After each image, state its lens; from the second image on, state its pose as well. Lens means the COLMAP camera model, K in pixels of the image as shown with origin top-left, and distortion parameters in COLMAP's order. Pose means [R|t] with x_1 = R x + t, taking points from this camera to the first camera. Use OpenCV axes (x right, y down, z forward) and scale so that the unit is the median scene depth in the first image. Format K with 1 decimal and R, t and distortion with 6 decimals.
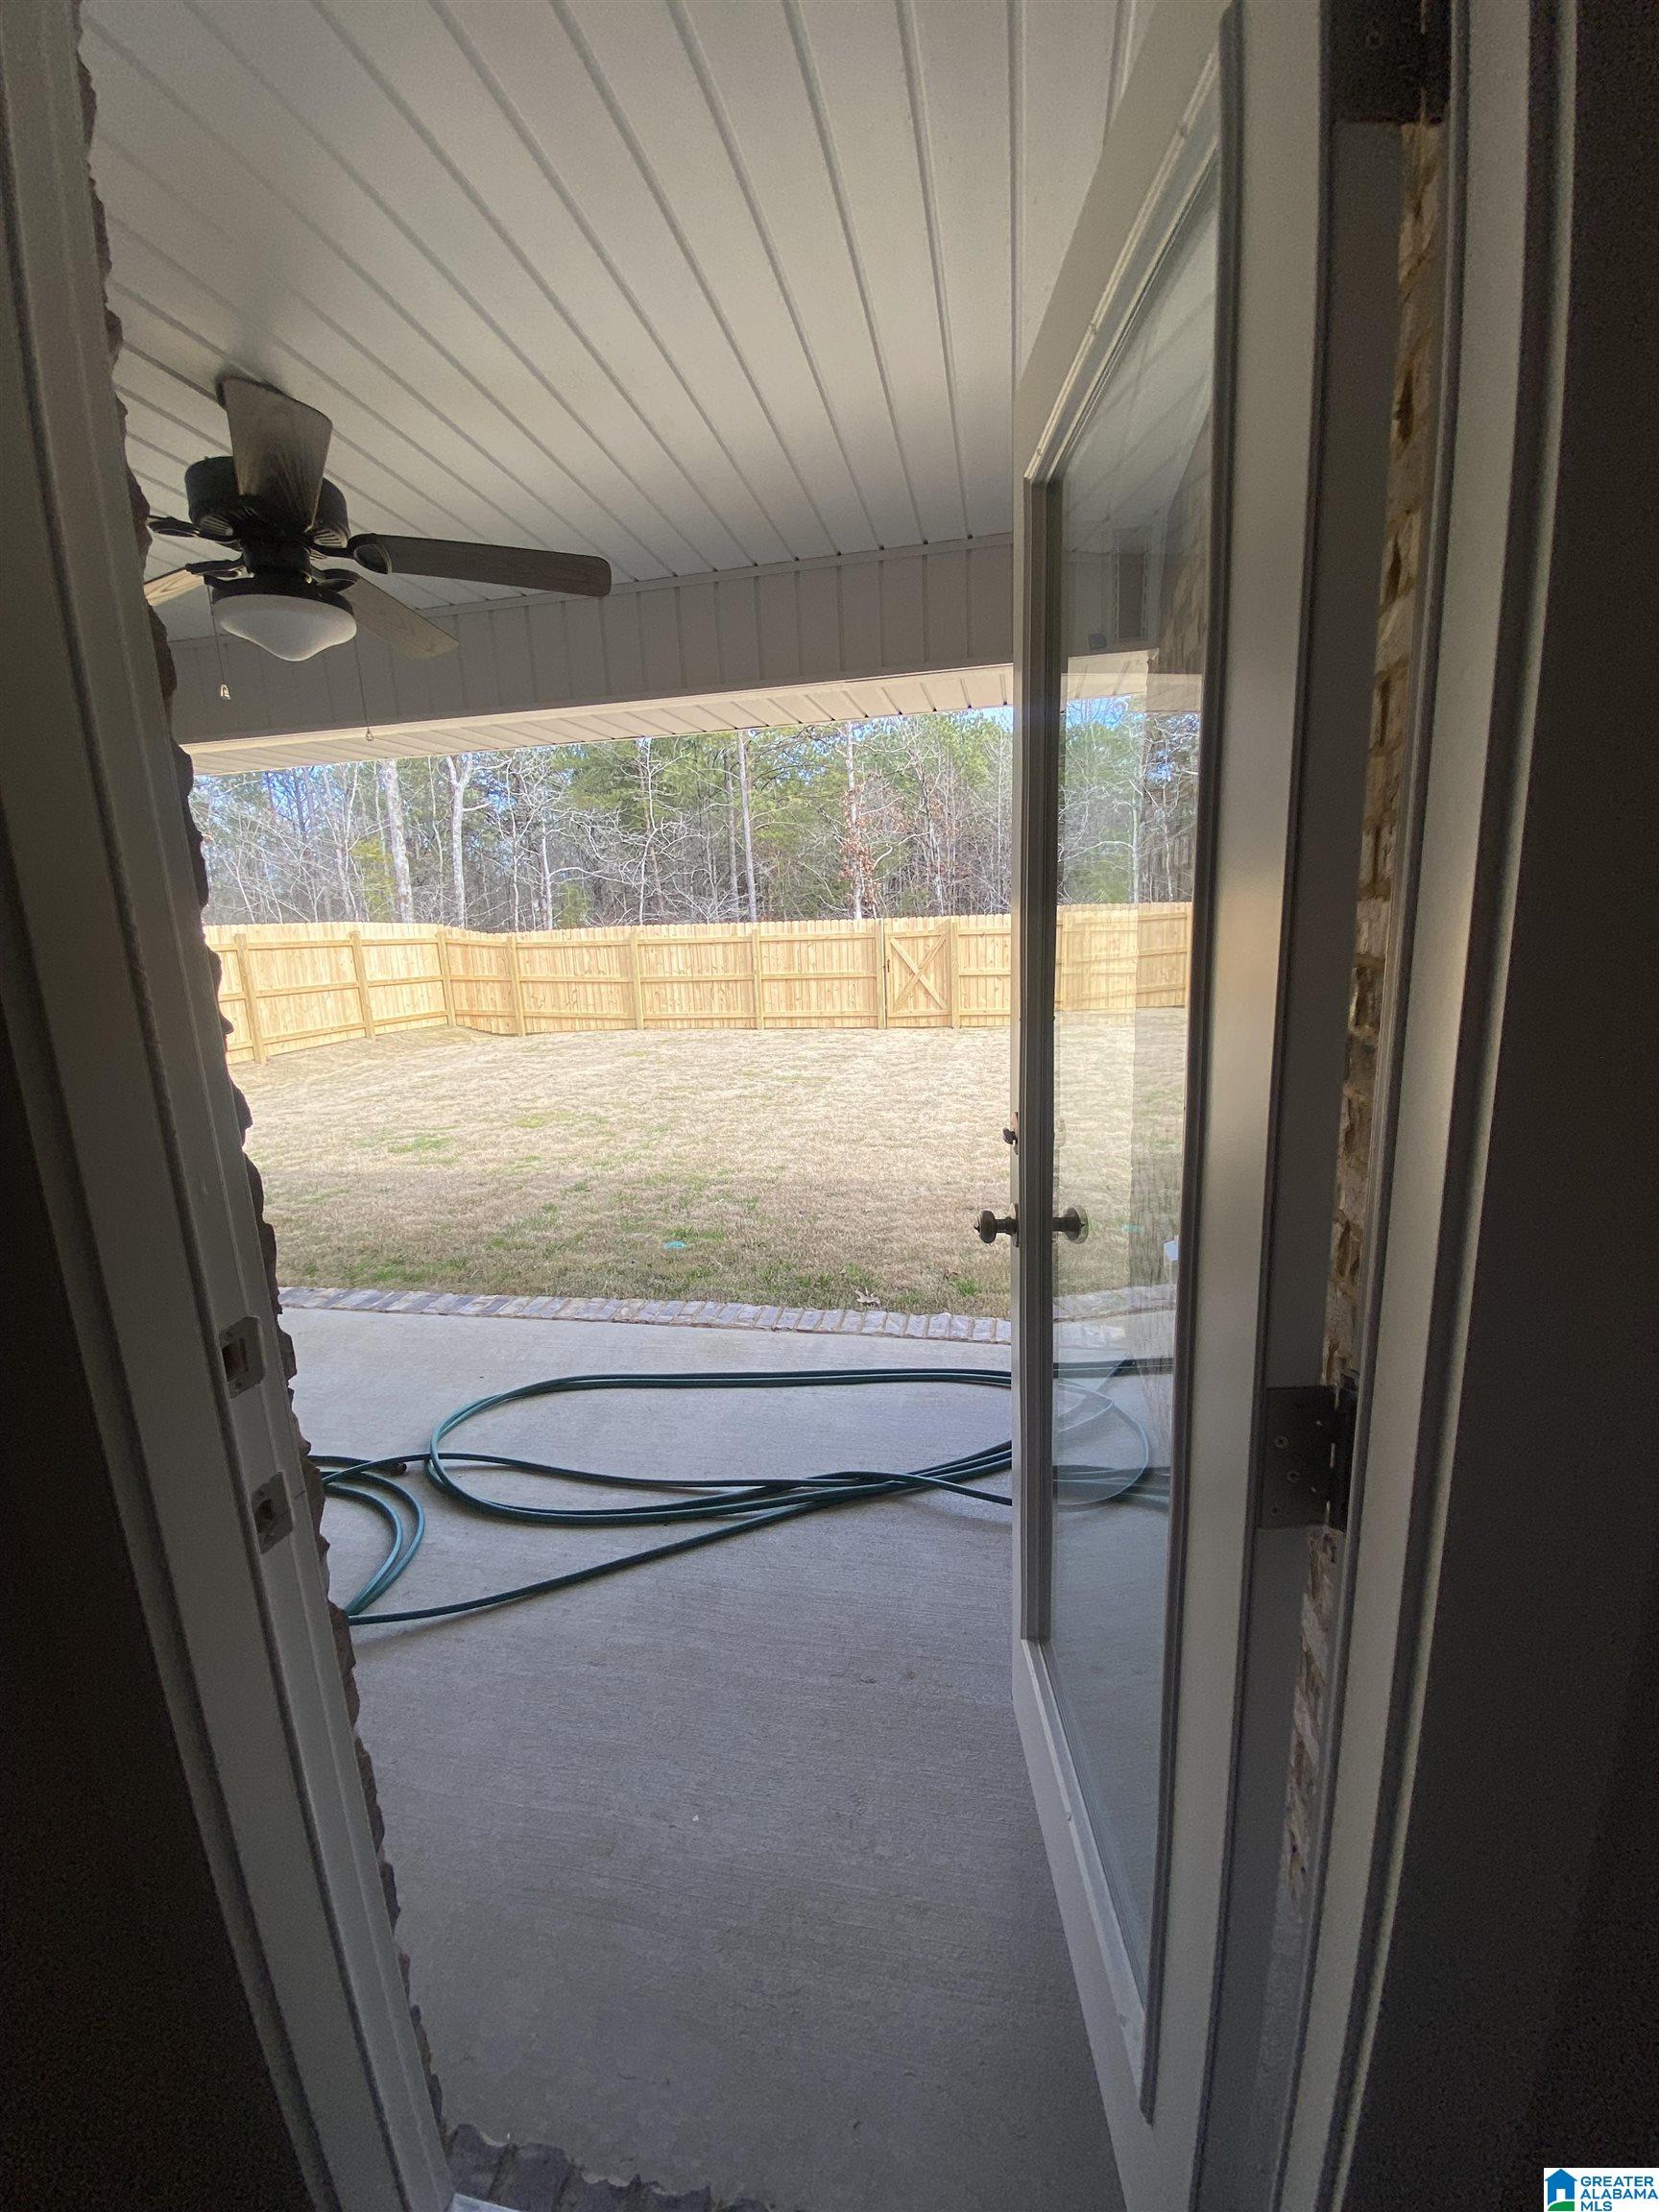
lens RADIAL K [[888.5, 0, 840.0], [0, 888.5, 1105.1], [0, 0, 1]] dist [0.044265, -0.027549]
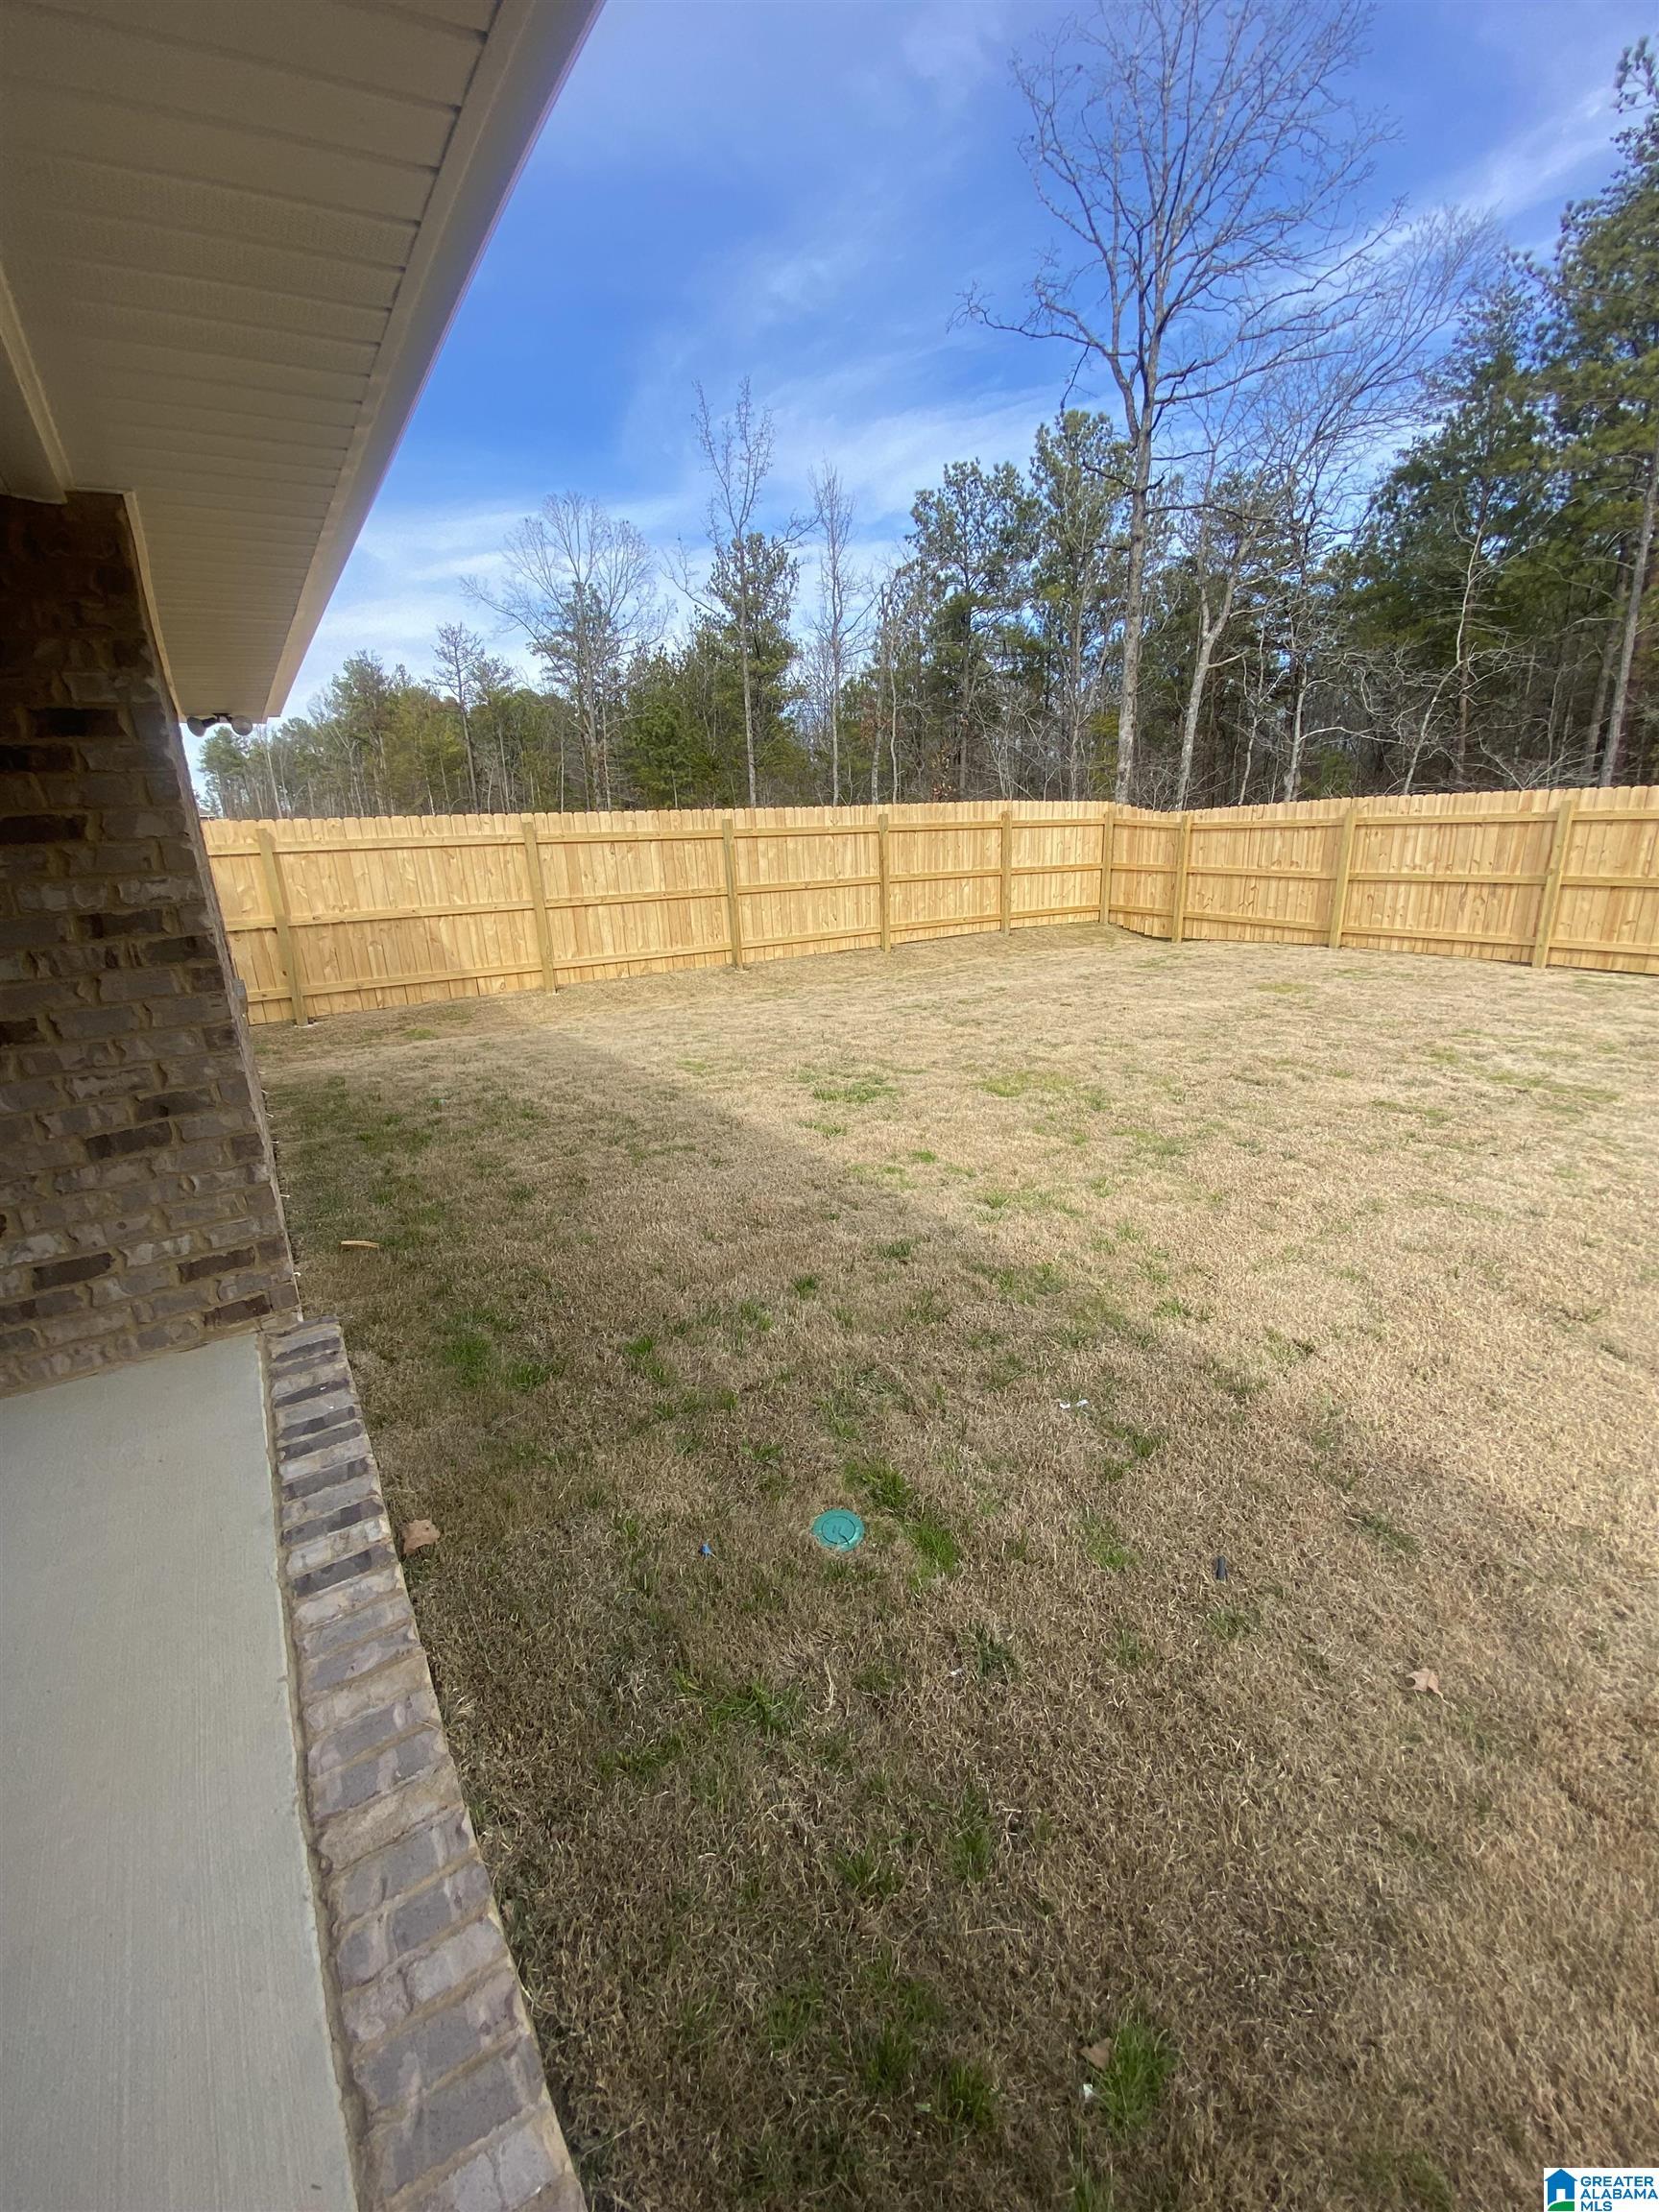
lens RADIAL K [[888.2, 0, 829.5], [0, 888.2, 1106.0], [0, 0, 1]] dist [0.044848, -0.044629]
pose [[0.694229, 0.217785, -0.686014, 0.018320], [-0.133087, 0.975529, 0.175015, -0.034236], [0.707343, -0.030201, 0.706225, 0.208995]]
